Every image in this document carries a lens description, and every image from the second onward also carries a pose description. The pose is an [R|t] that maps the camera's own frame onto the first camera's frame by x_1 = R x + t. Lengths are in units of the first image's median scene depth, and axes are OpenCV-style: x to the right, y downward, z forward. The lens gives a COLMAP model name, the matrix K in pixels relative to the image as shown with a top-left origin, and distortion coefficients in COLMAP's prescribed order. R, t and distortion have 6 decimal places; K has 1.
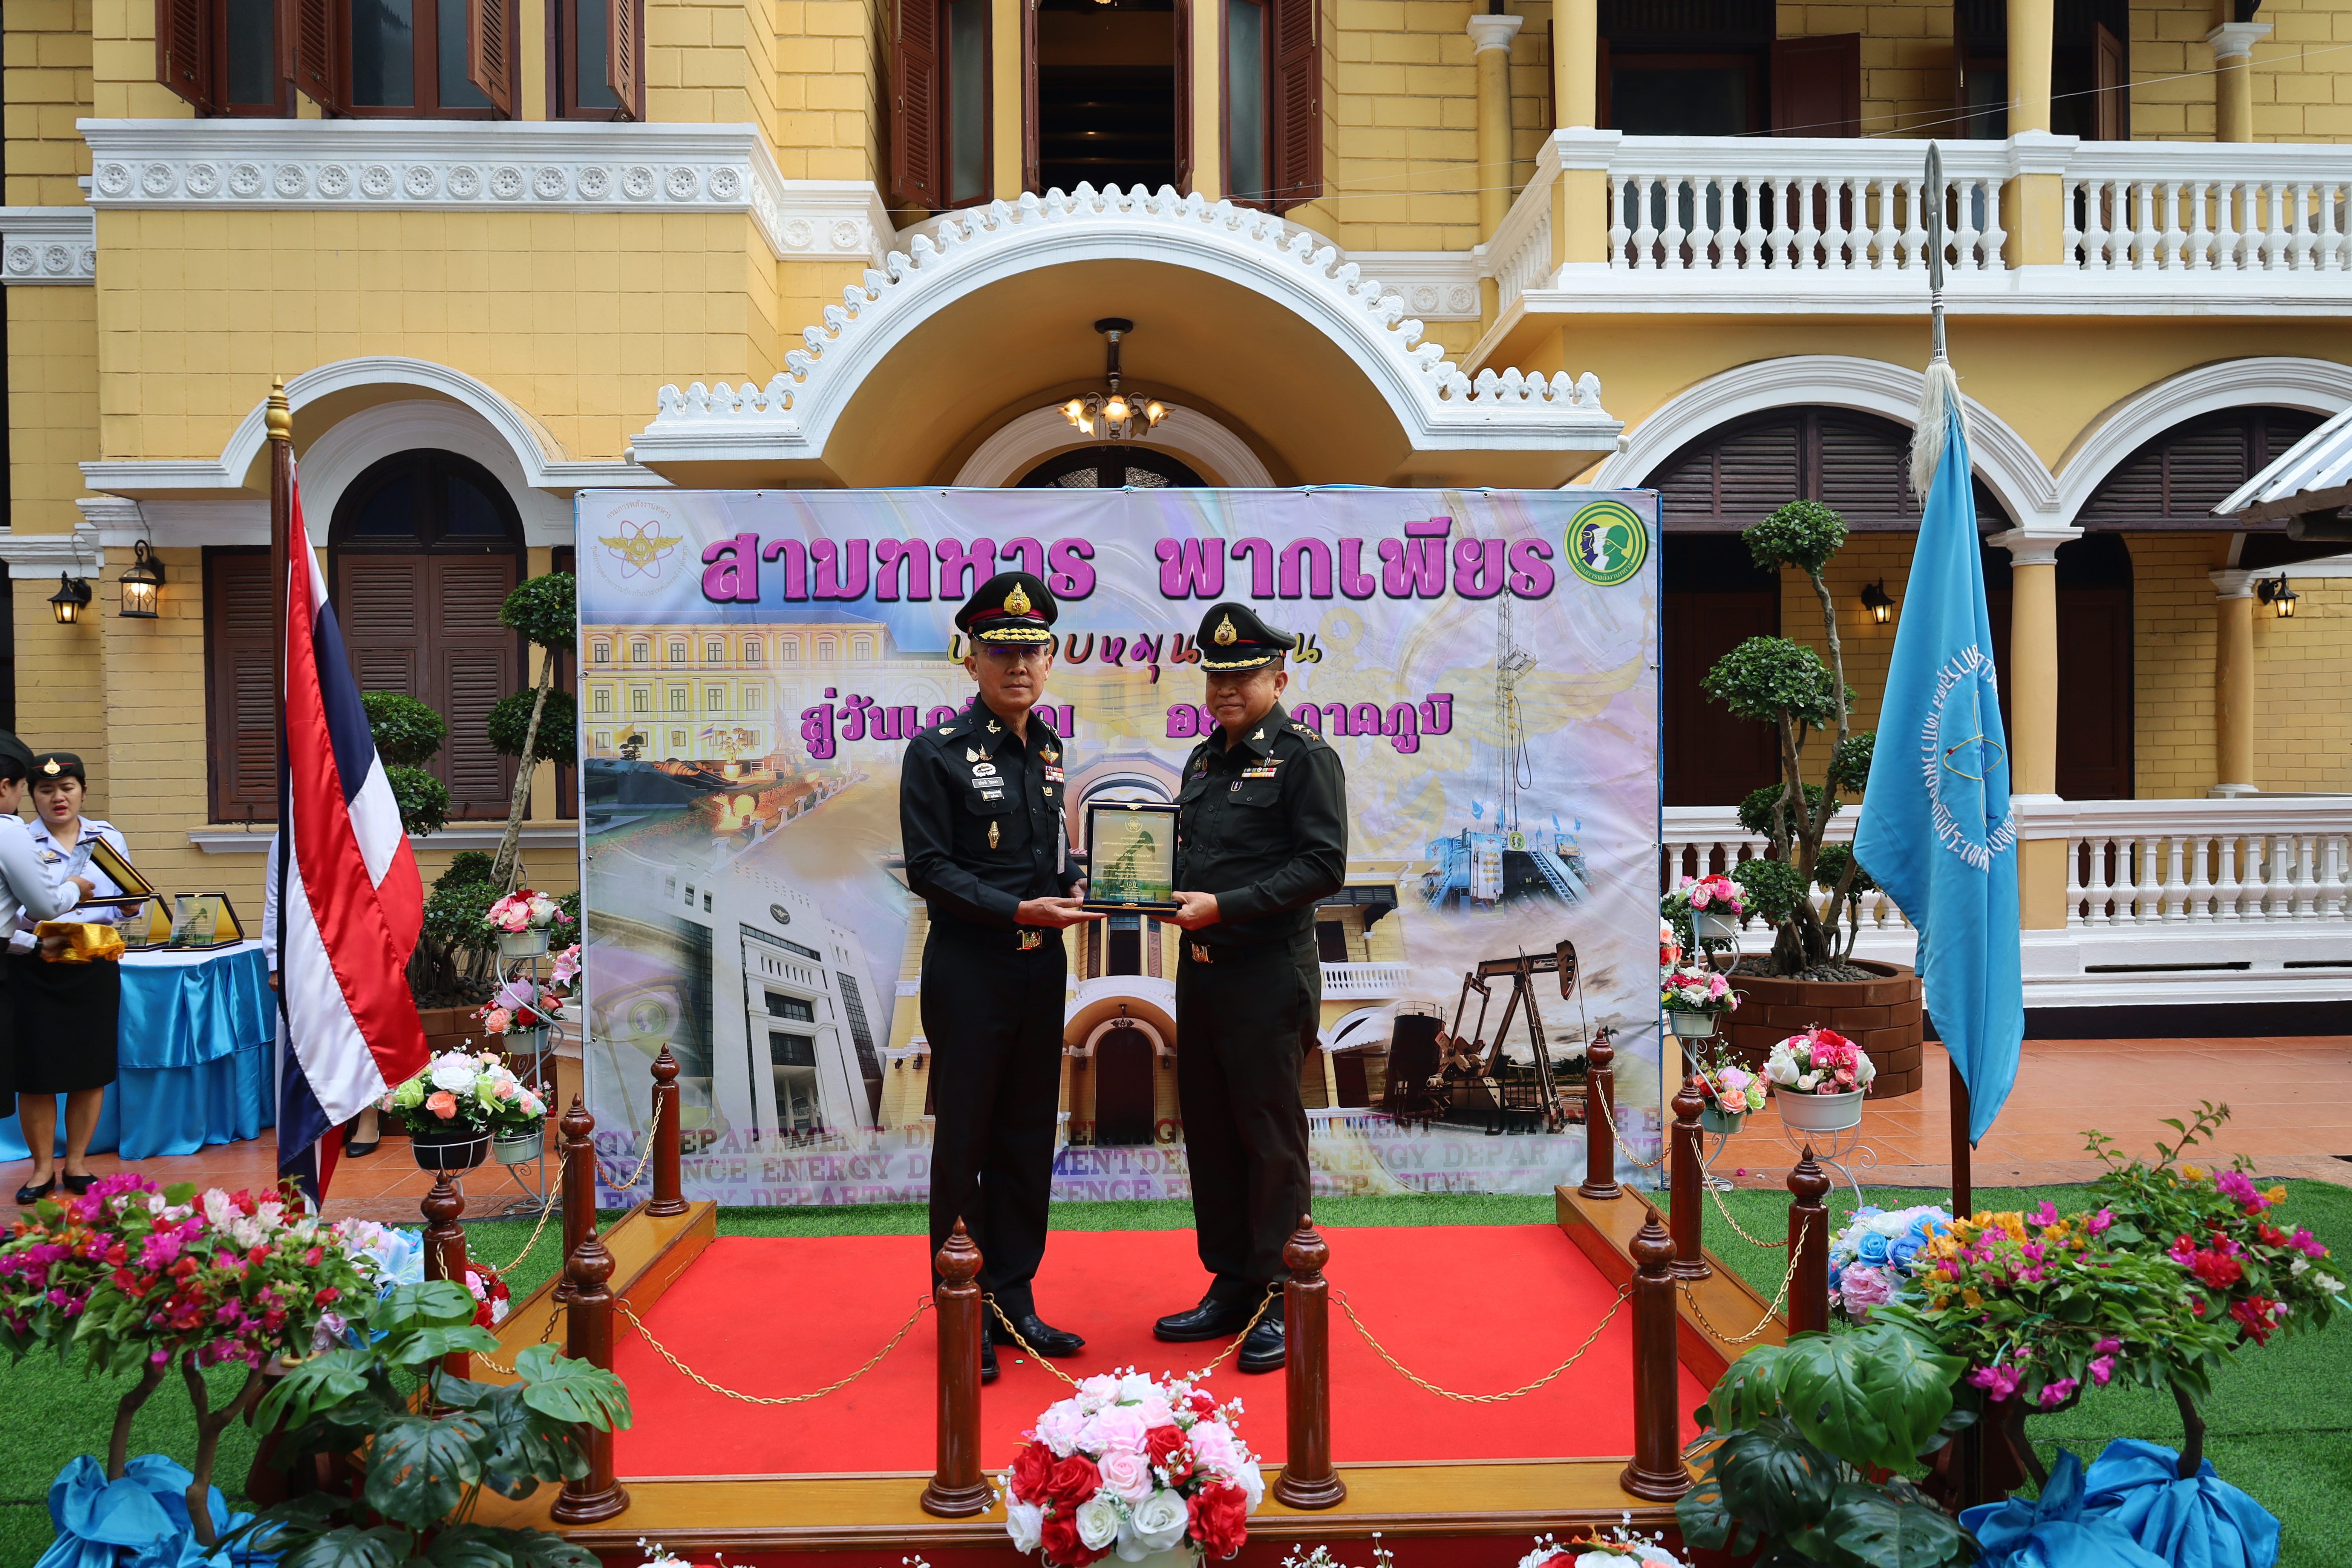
lens RADIAL K [[1617.1, 0, 1190.5], [0, 1617.1, 781.8], [0, 0, 1]] dist [-0.002245, -0.002228]
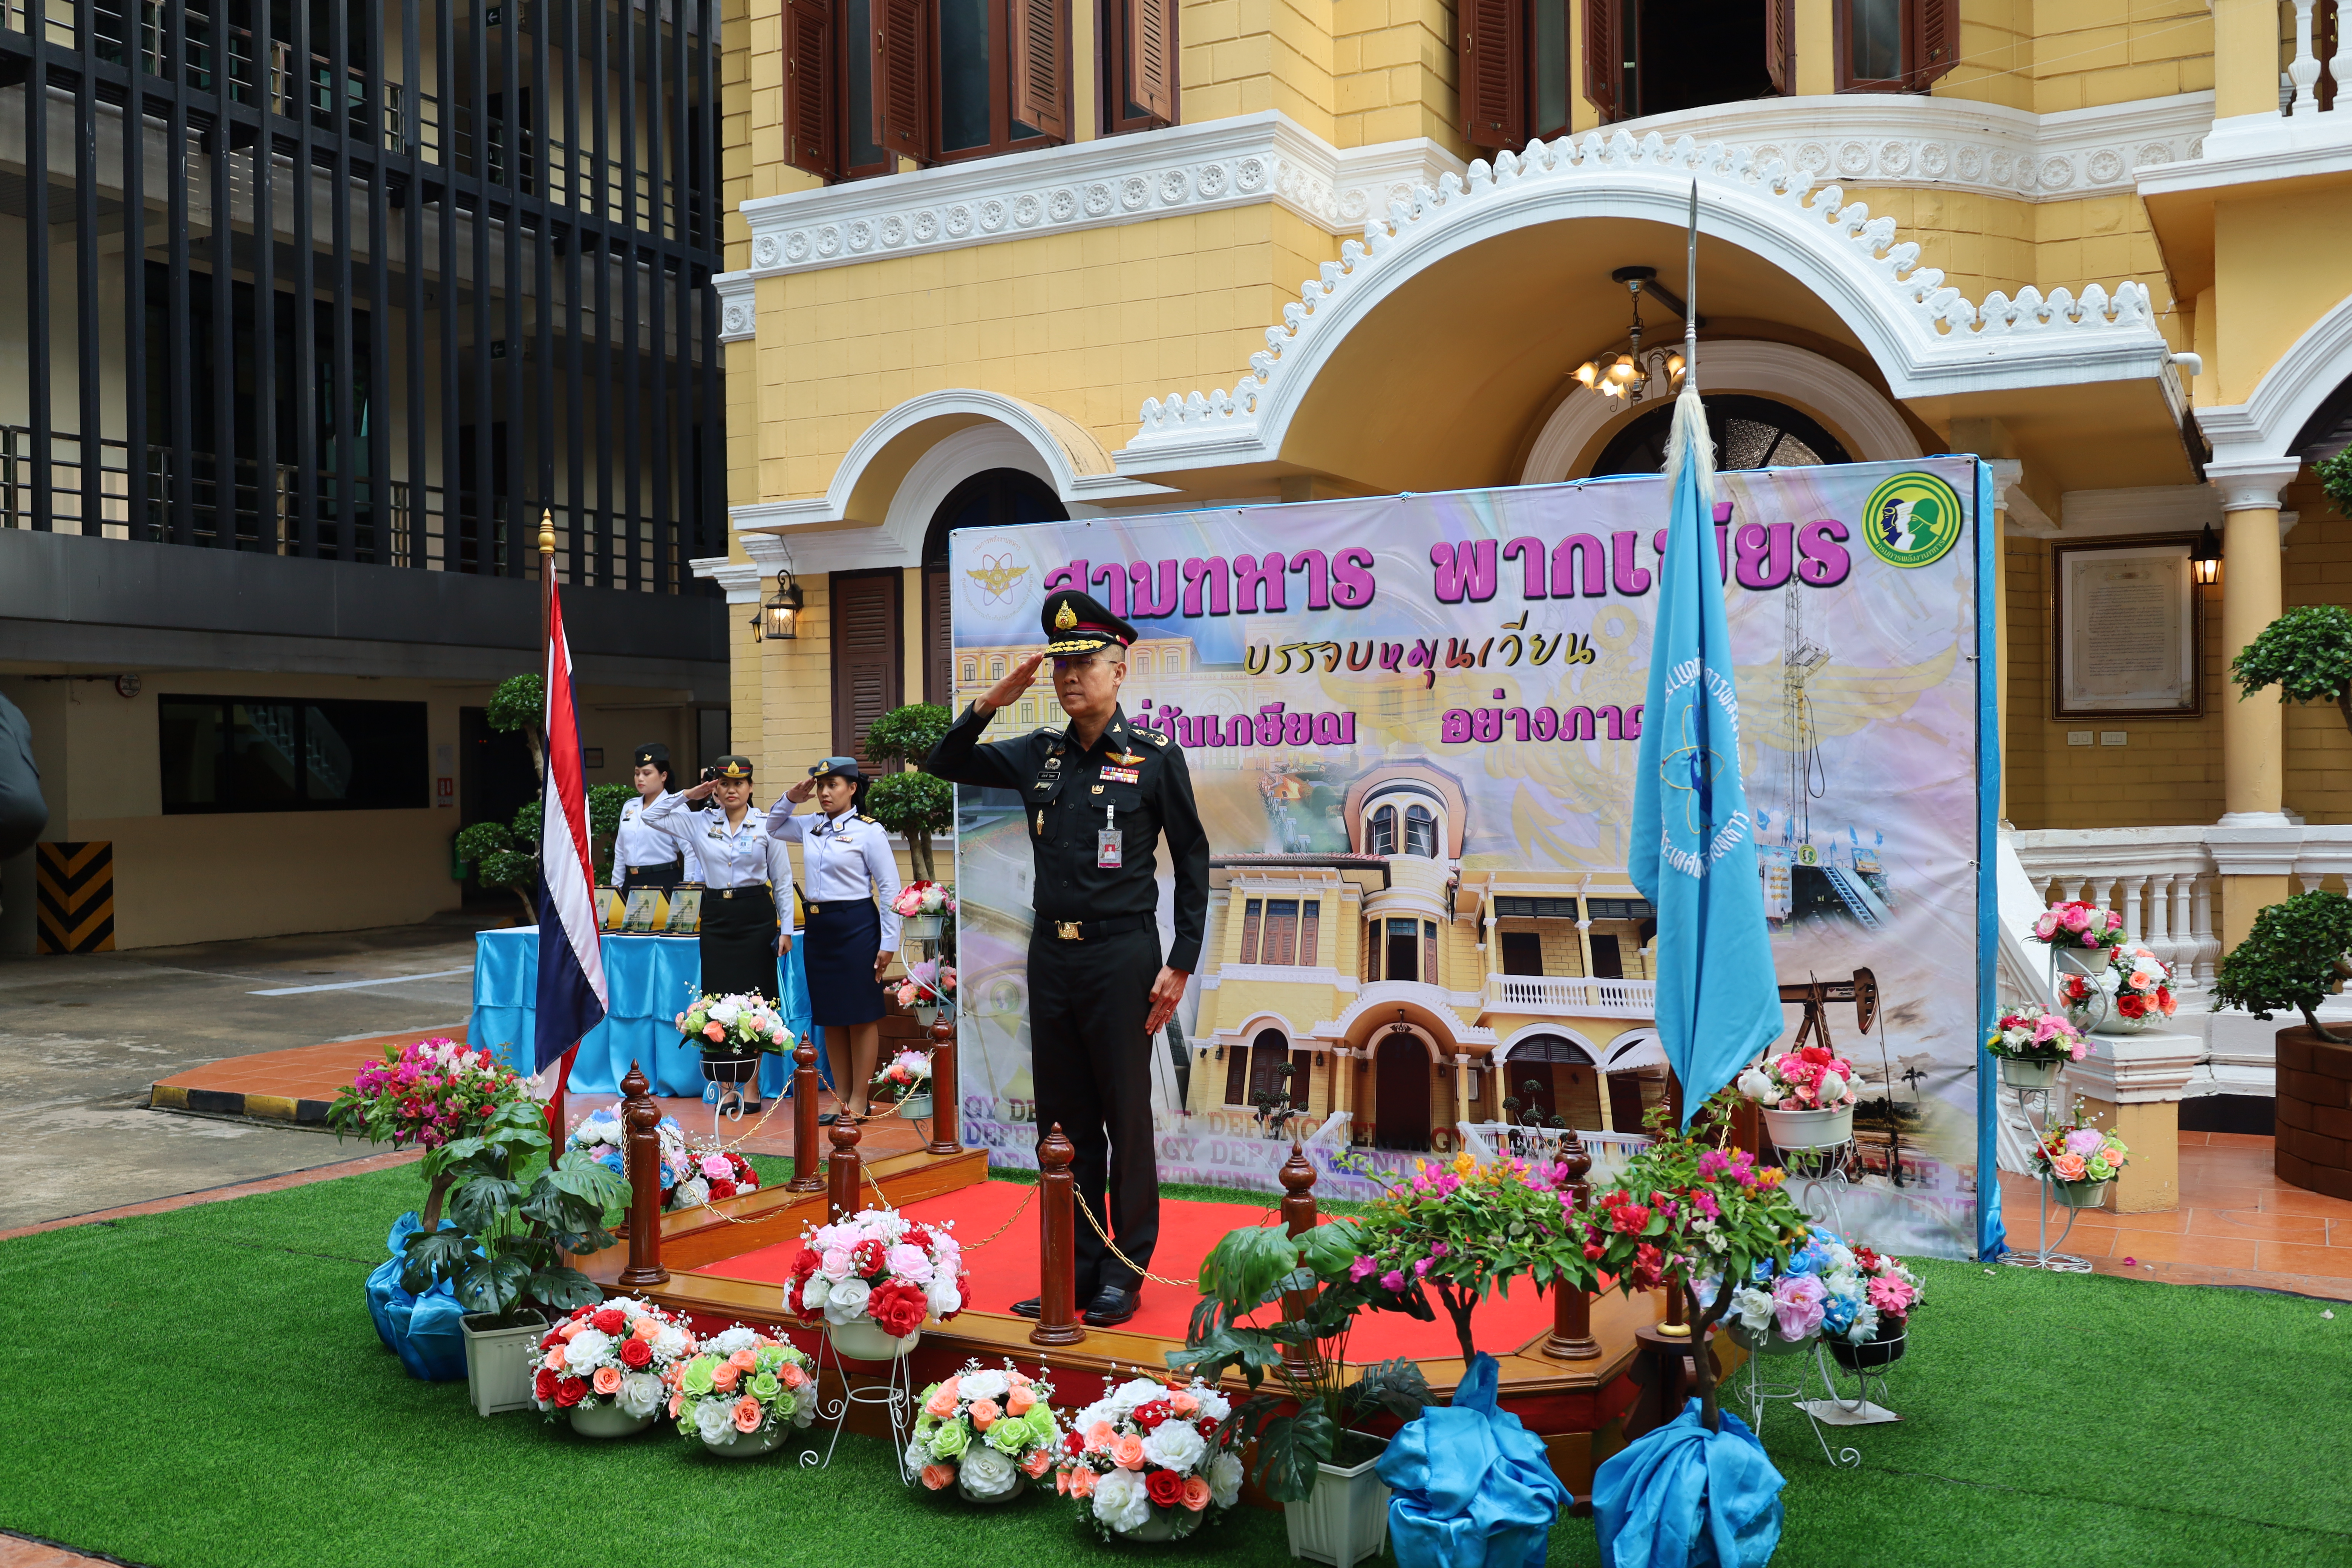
lens RADIAL K [[2144.9, 0, 1176.0], [0, 2144.9, 784.0], [0, 0, 1]] dist [-0.003412, 0.003798]
pose [[0.860773, 0.002904, -0.508981, 0.507189], [-0.003575, 0.999994, -0.000340, -0.001372], [0.508977, 0.002112, 0.860778, -0.211936]]
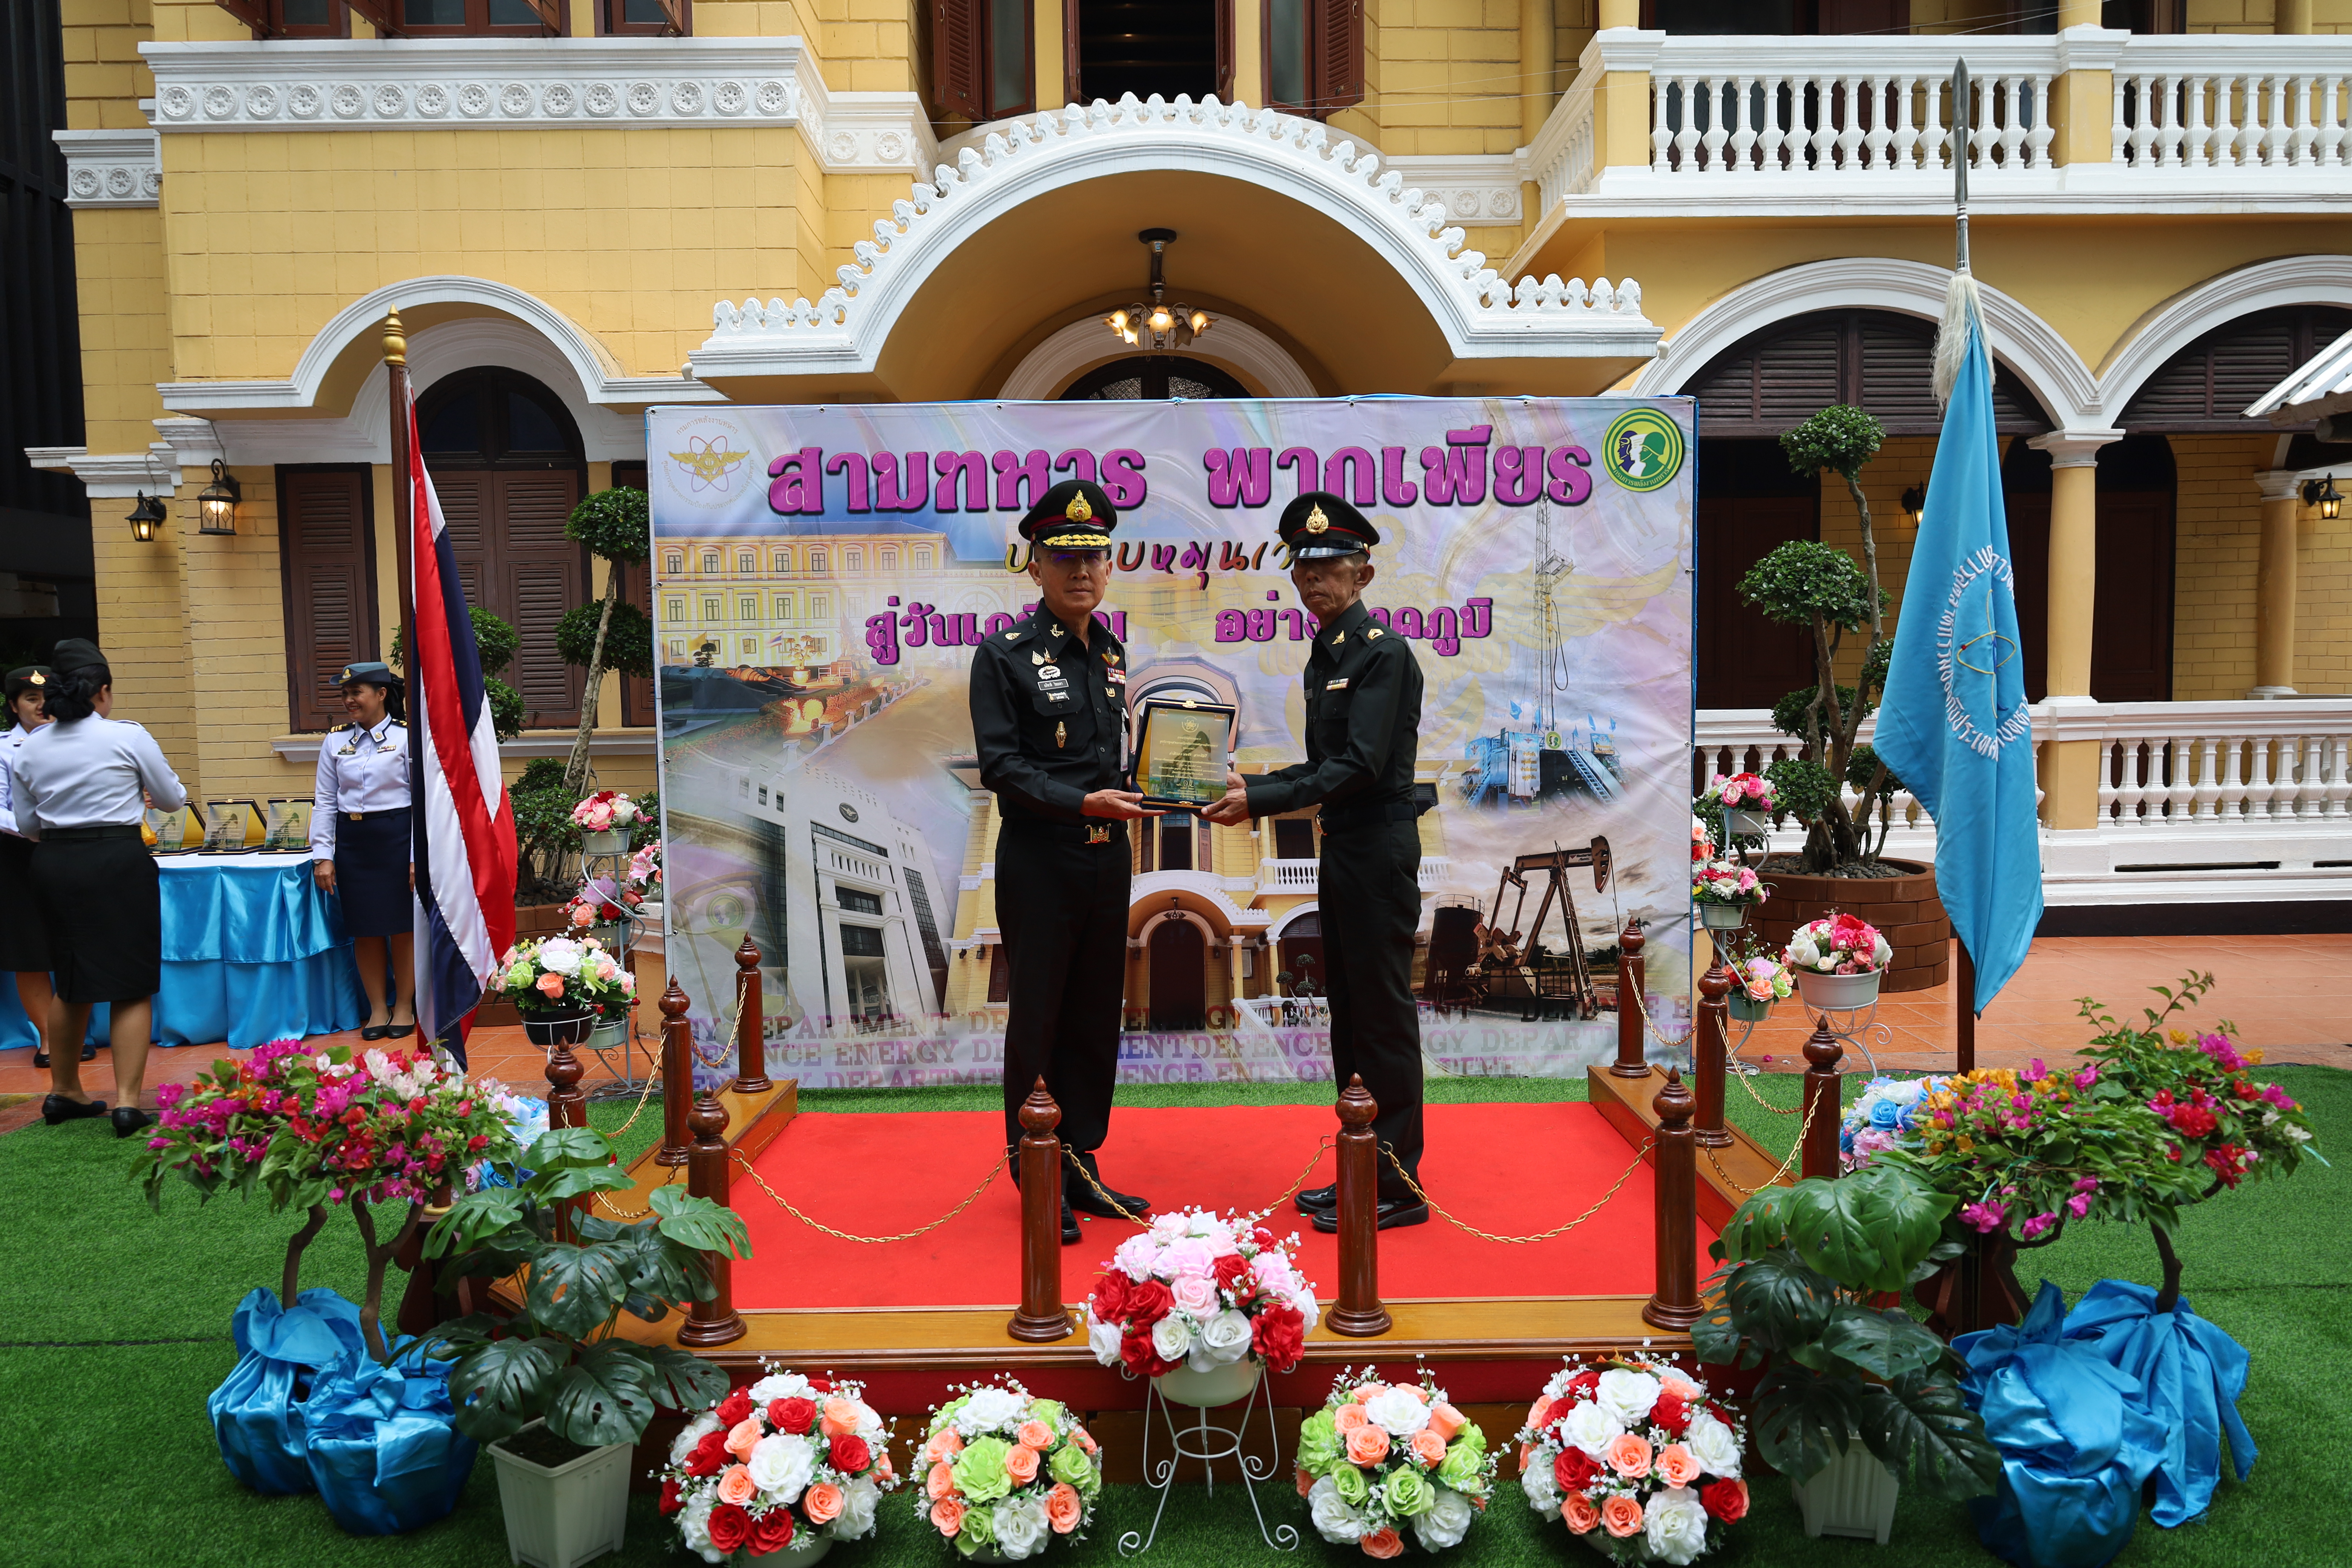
lens RADIAL K [[1617.1, 0, 1190.5], [0, 1617.1, 781.8], [0, 0, 1]] dist [-0.002245, -0.002228]
pose [[0.999733, -0.004155, -0.022711, -0.007552], [0.005393, 0.998487, 0.054720, 0.005119], [0.022449, -0.054828, 0.998243, -0.041290]]
